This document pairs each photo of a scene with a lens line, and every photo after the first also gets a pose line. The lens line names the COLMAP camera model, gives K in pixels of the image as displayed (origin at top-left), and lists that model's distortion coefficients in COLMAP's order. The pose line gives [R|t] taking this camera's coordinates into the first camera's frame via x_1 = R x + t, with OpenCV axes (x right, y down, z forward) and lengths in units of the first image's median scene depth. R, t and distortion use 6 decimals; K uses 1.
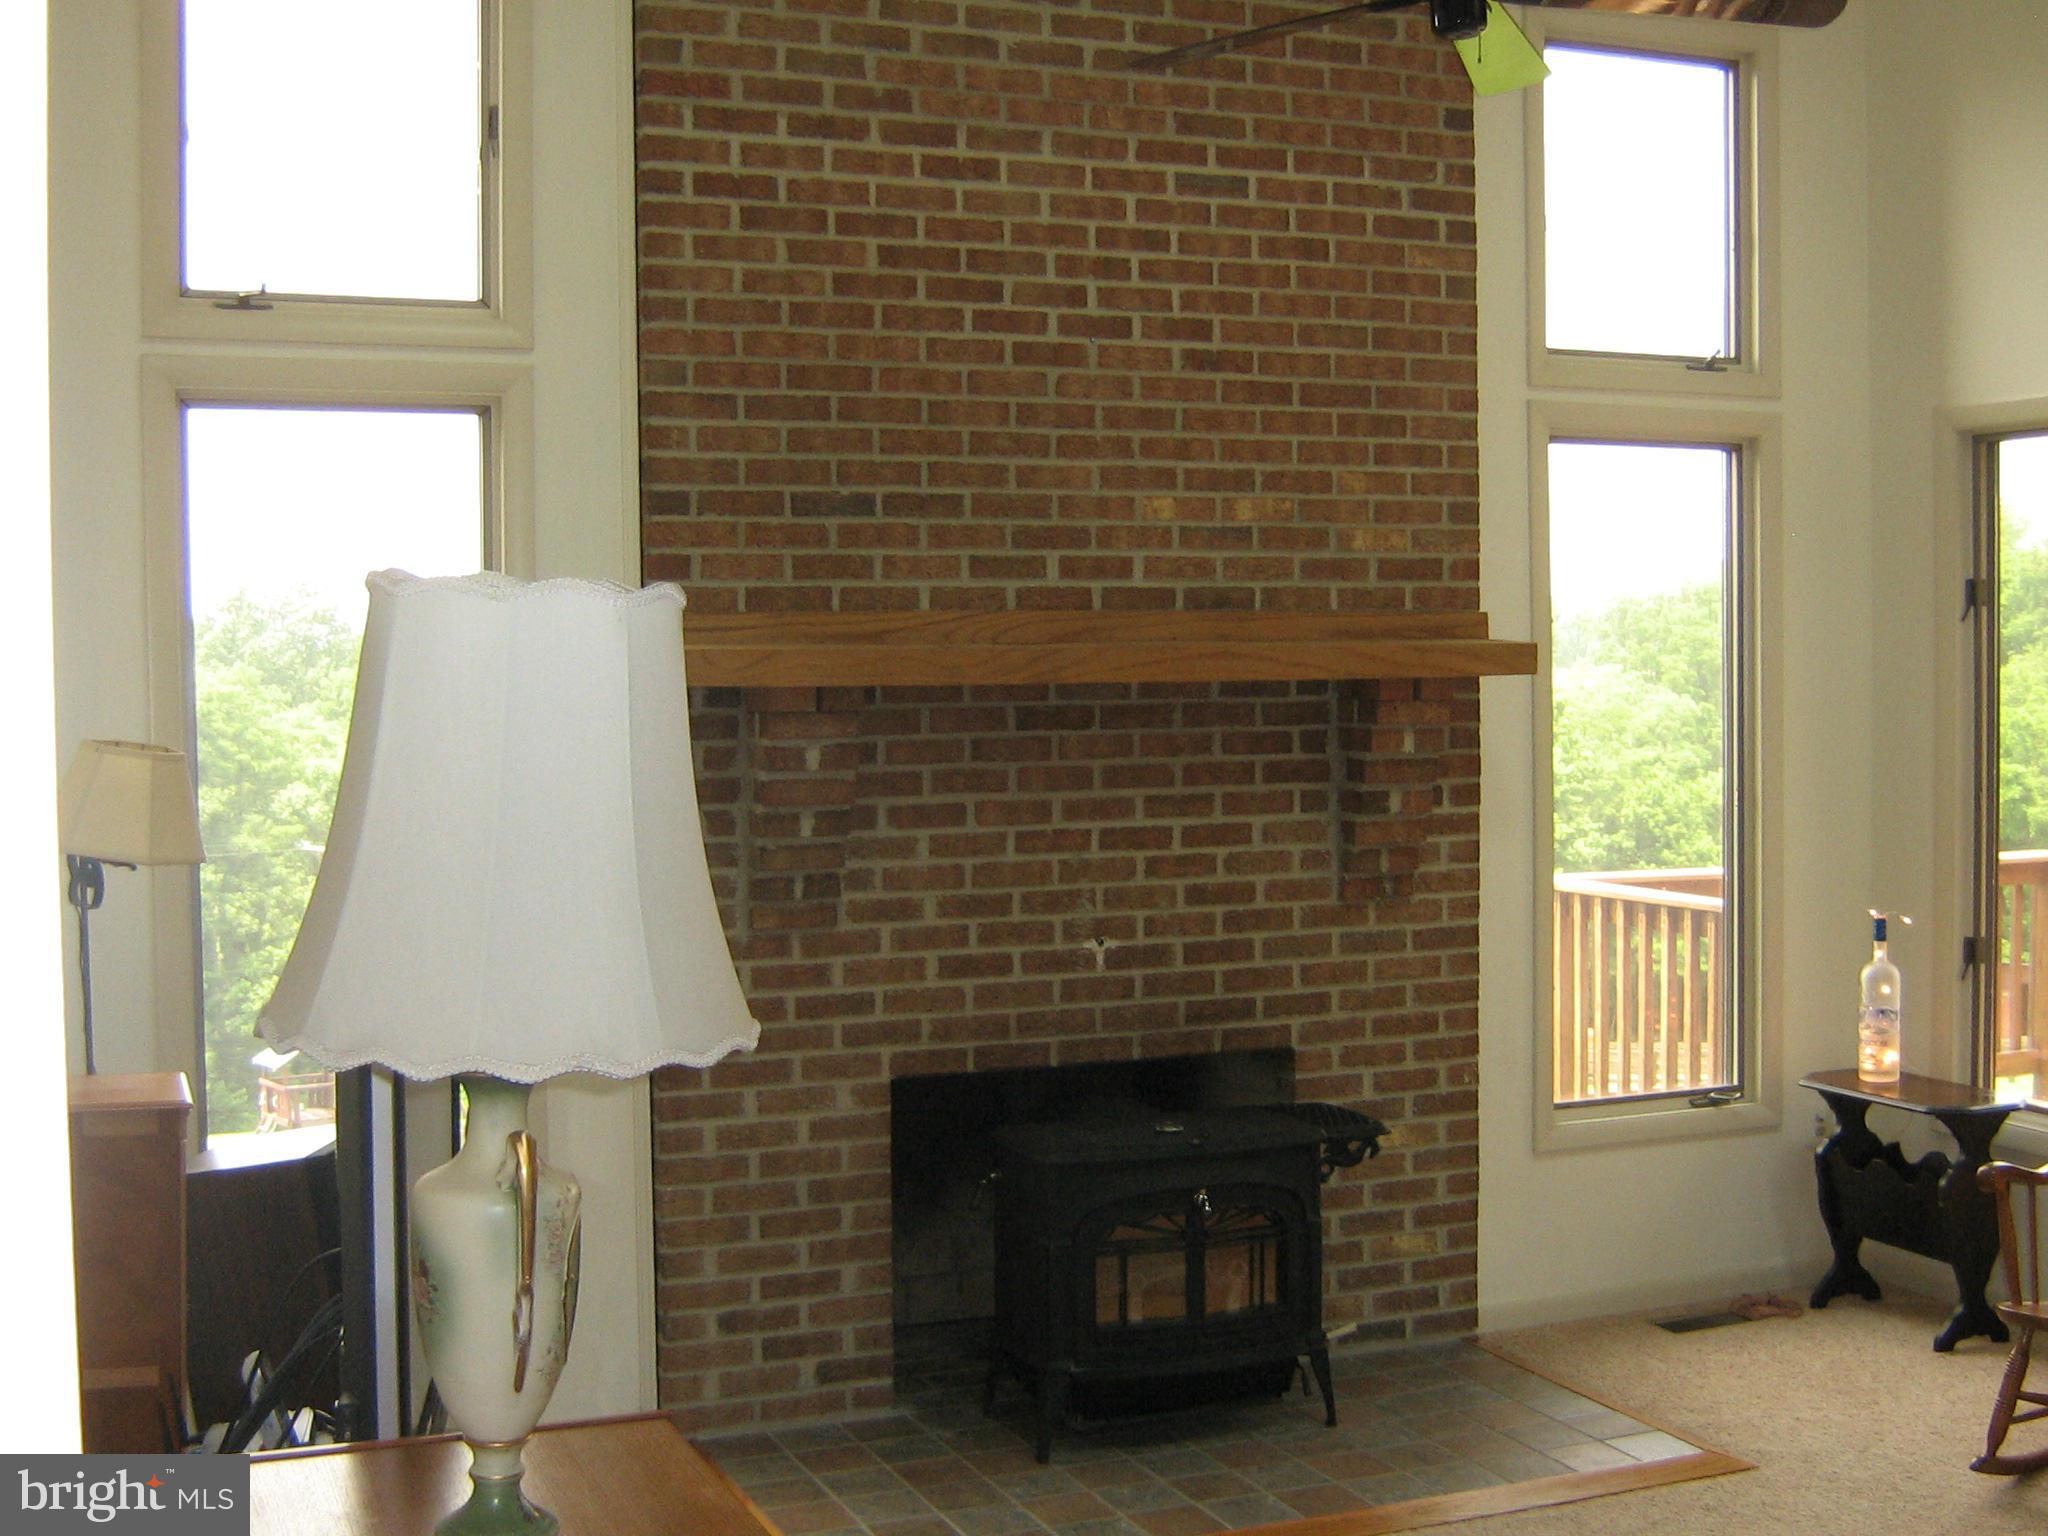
lens RADIAL K [[2539.3, 0, 1024.0], [0, 2539.3, 768.0], [0, 0, 1]] dist [-0.121601, 0.082866]
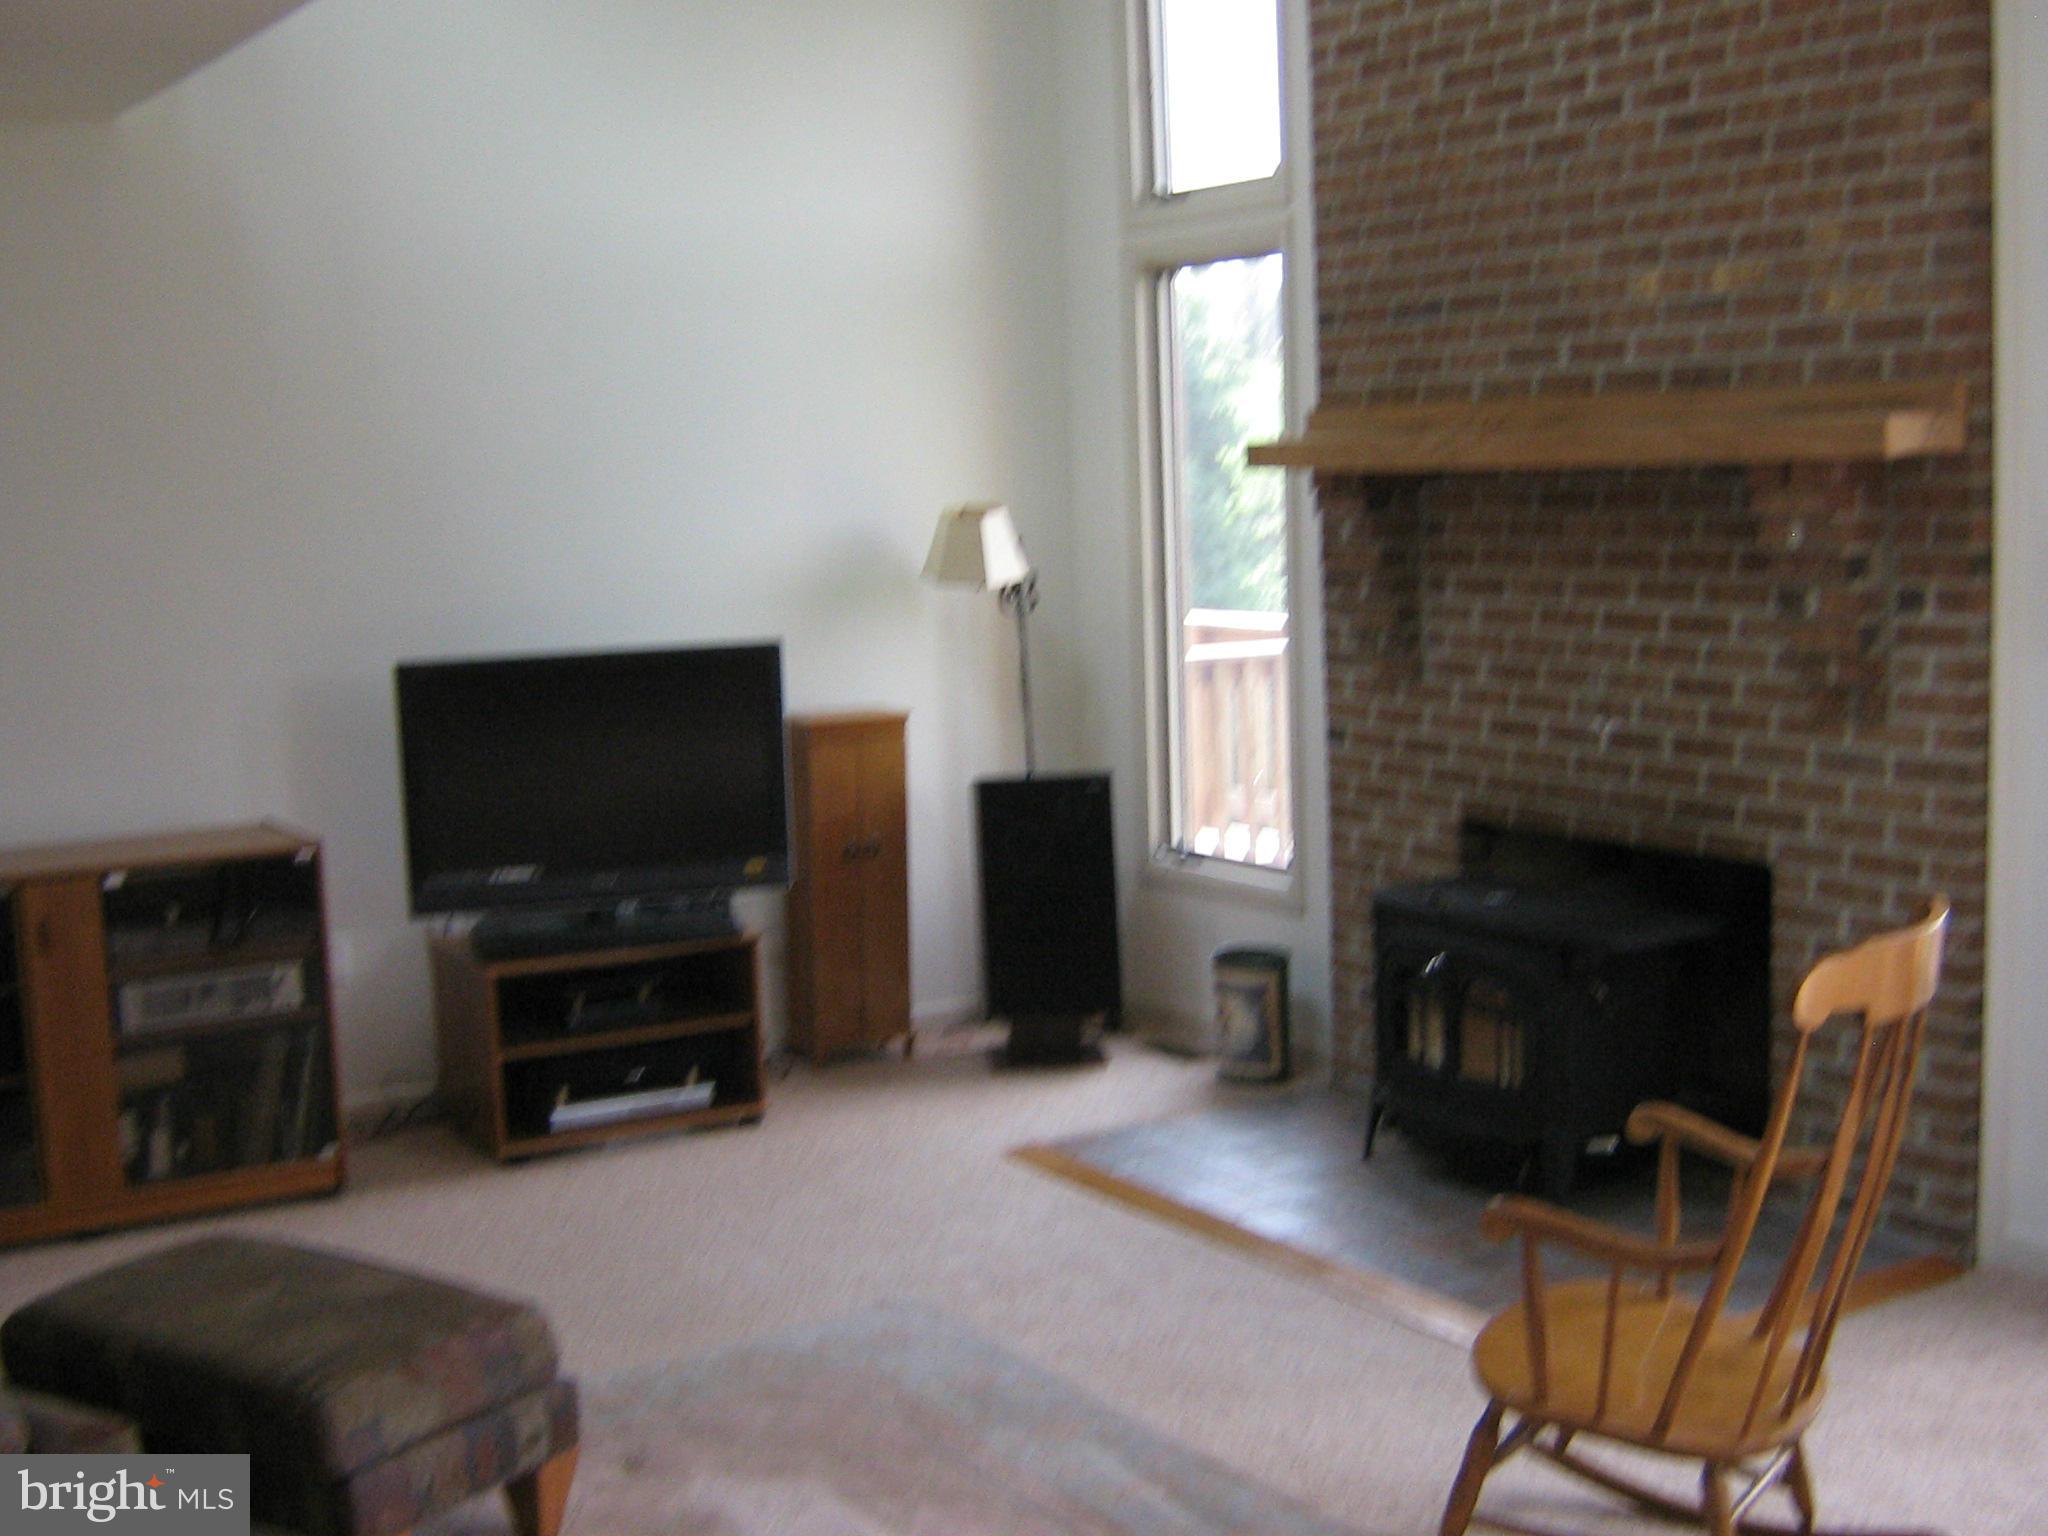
lens RADIAL K [[2539.3, 0, 1024.0], [0, 2539.3, 768.0], [0, 0, 1]] dist [-0.121601, 0.082866]
pose [[0.155597, 0.121415, -0.980330, 0.974543], [-0.008663, 0.992547, 0.121553, -0.033273], [0.987783, -0.010420, 0.155489, 0.605727]]
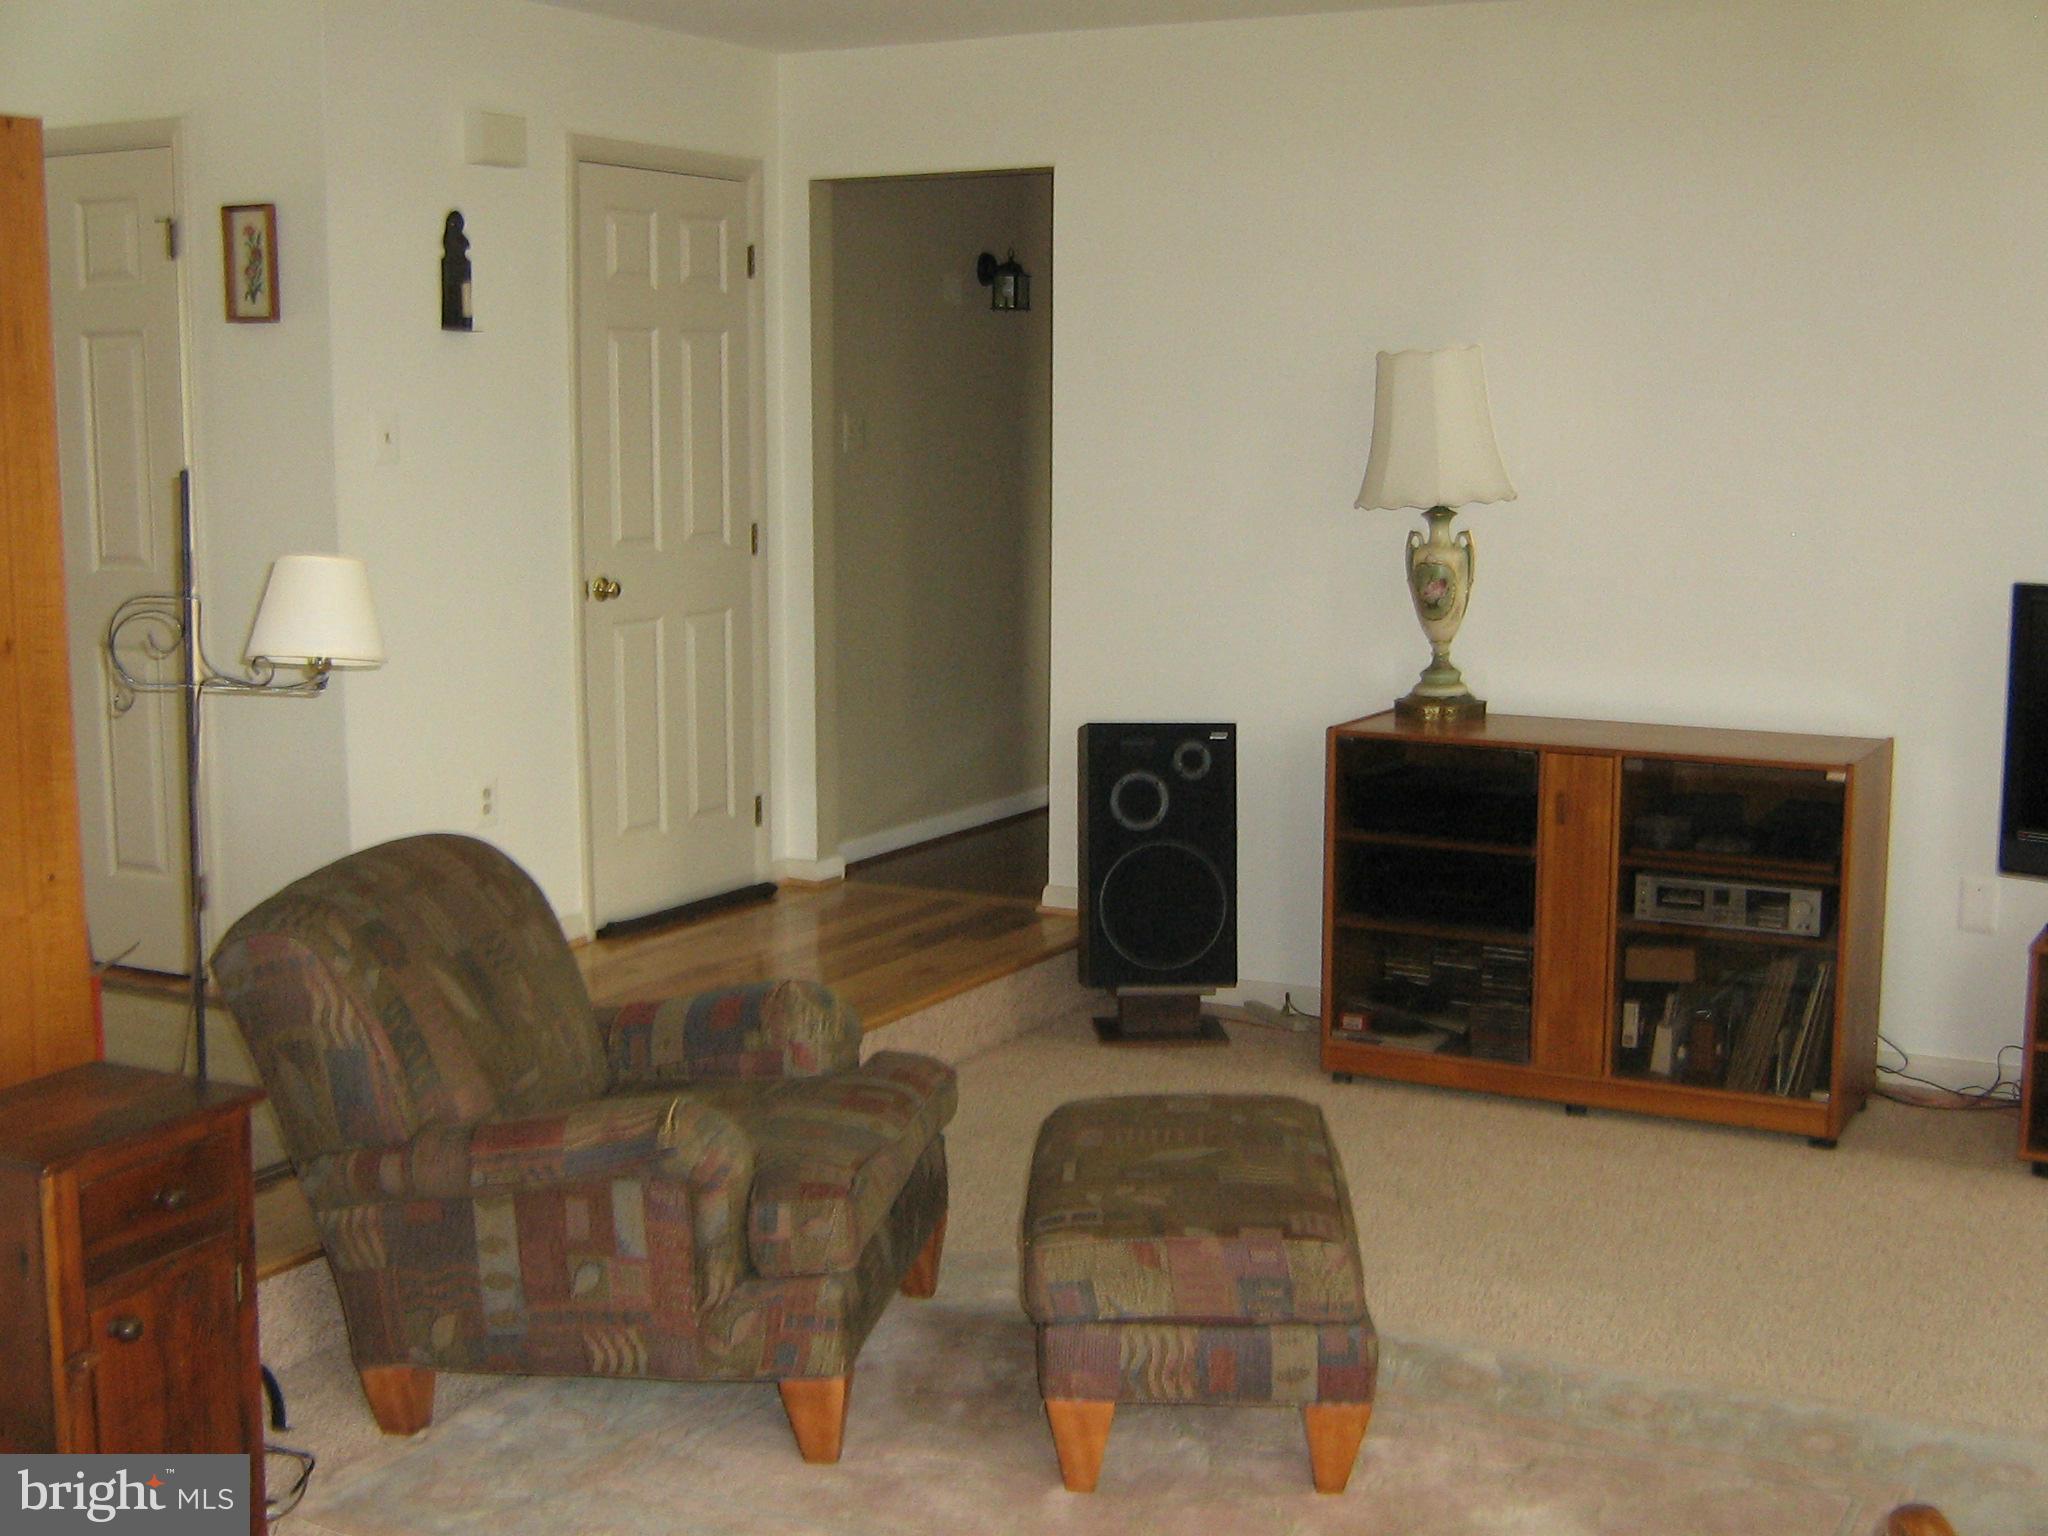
lens RADIAL K [[2539.3, 0, 1024.0], [0, 2539.3, 768.0], [0, 0, 1]] dist [-0.121601, 0.082866]
pose [[-0.785529, 0.097649, -0.611071, 0.755631], [-0.019526, 0.983068, 0.182195, -0.039806], [0.618516, 0.155052, -0.770323, 0.996103]]
